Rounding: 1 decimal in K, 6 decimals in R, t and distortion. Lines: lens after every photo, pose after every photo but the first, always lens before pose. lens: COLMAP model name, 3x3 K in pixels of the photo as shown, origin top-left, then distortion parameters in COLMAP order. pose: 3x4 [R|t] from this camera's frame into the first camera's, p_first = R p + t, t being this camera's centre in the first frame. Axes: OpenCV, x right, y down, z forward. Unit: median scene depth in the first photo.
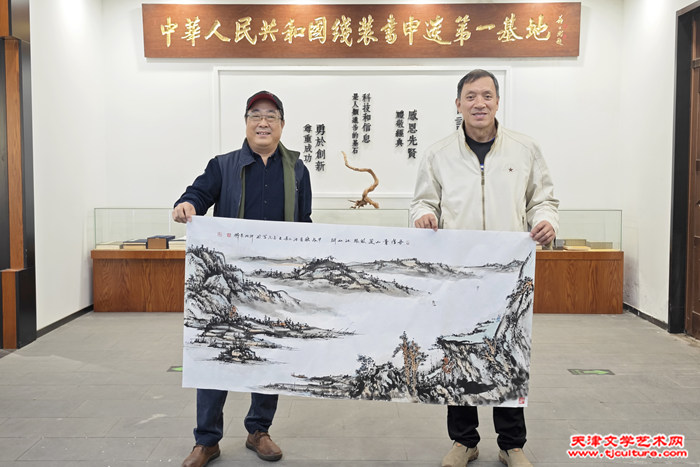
lens RADIAL K [[737.9, 0, 349.1], [0, 737.9, 221.3], [0, 0, 1]] dist [0.036893, 0.000000]
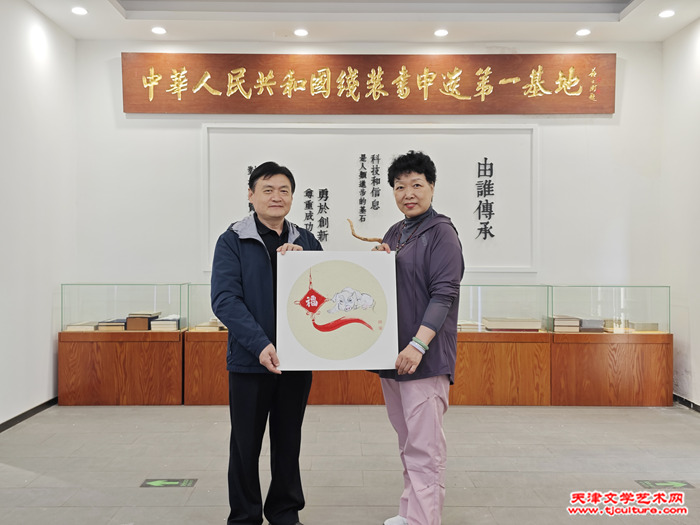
lens RADIAL K [[747.8, 0, 350.6], [0, 747.8, 262.8], [0, 0, 1]] dist [0.032238, 0.000000]
pose [[0.999845, 0.001016, 0.017597, -0.022230], [-0.000129, 0.998732, -0.050348, 0.001724], [-0.017626, 0.050338, 0.998577, 0.114880]]
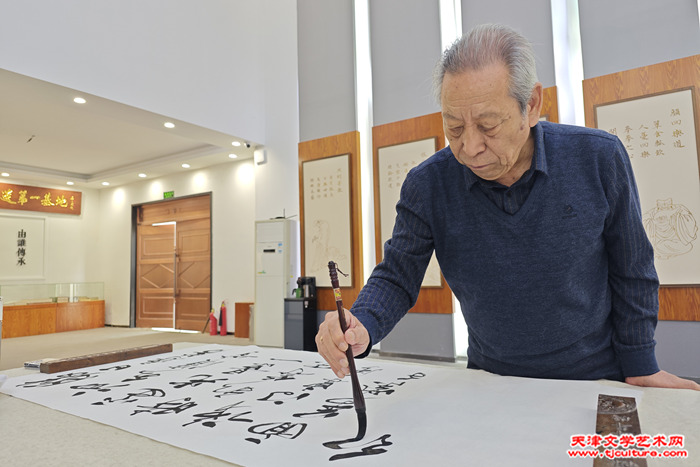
lens RADIAL K [[469.3, 0, 346.1], [0, 469.3, 227.9], [0, 0, 1]] dist [0.026265, -0.018895]
pose [[0.541389, 0.064266, 0.838312, -0.452832], [0.079724, 0.988658, -0.127279, 0.062141], [-0.836984, 0.135741, 0.530125, -0.428077]]
